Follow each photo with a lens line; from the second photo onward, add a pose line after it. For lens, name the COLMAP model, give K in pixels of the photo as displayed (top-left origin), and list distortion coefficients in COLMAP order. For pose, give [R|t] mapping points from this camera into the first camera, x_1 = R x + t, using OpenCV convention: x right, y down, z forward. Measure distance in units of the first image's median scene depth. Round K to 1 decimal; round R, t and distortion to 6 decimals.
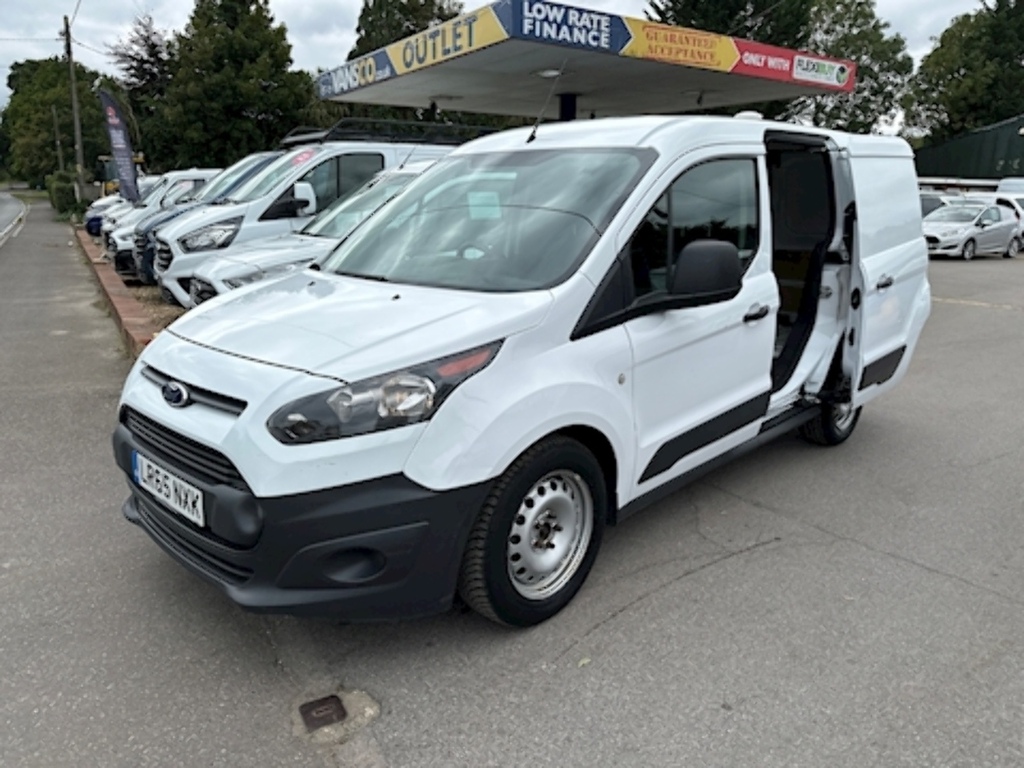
lens RADIAL K [[880.3, 0, 512.0], [0, 880.3, 384.0], [0, 0, 1]] dist [-0.003733, -0.002295]
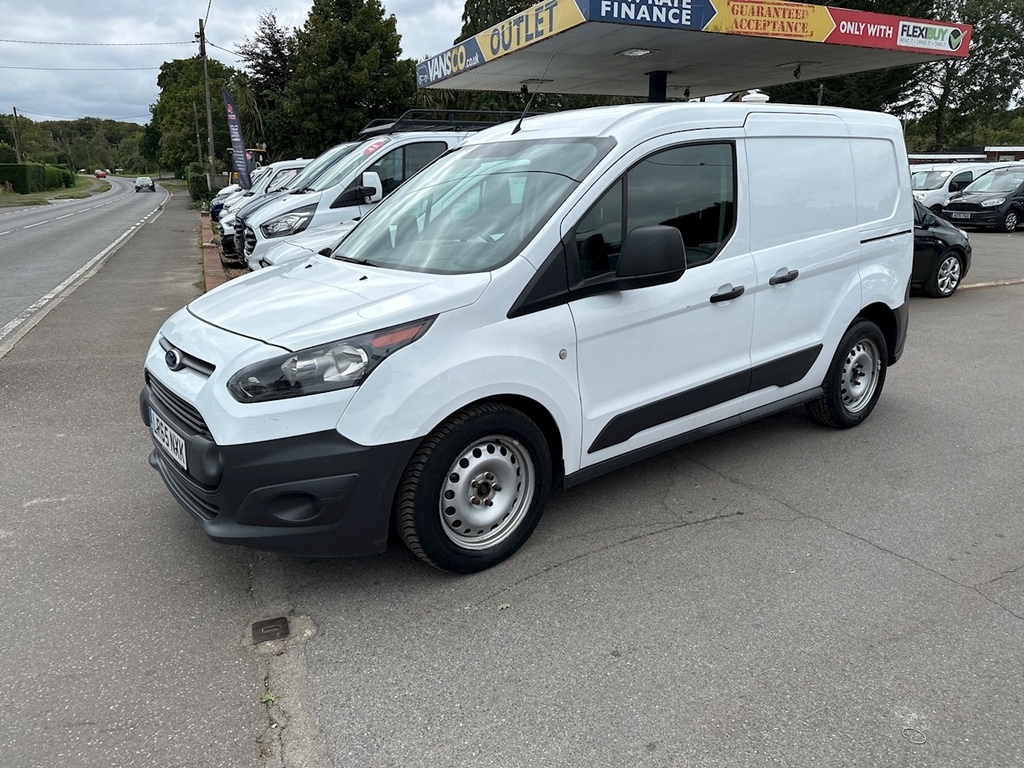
lens RADIAL K [[912.8, 0, 512.0], [0, 912.8, 384.0], [0, 0, 1]] dist [0.006711, -0.017205]
pose [[0.980100, 0.023317, -0.197131, 0.156311], [-0.019884, 0.999615, 0.019373, 0.005777], [0.197507, -0.015068, 0.980186, -0.062330]]
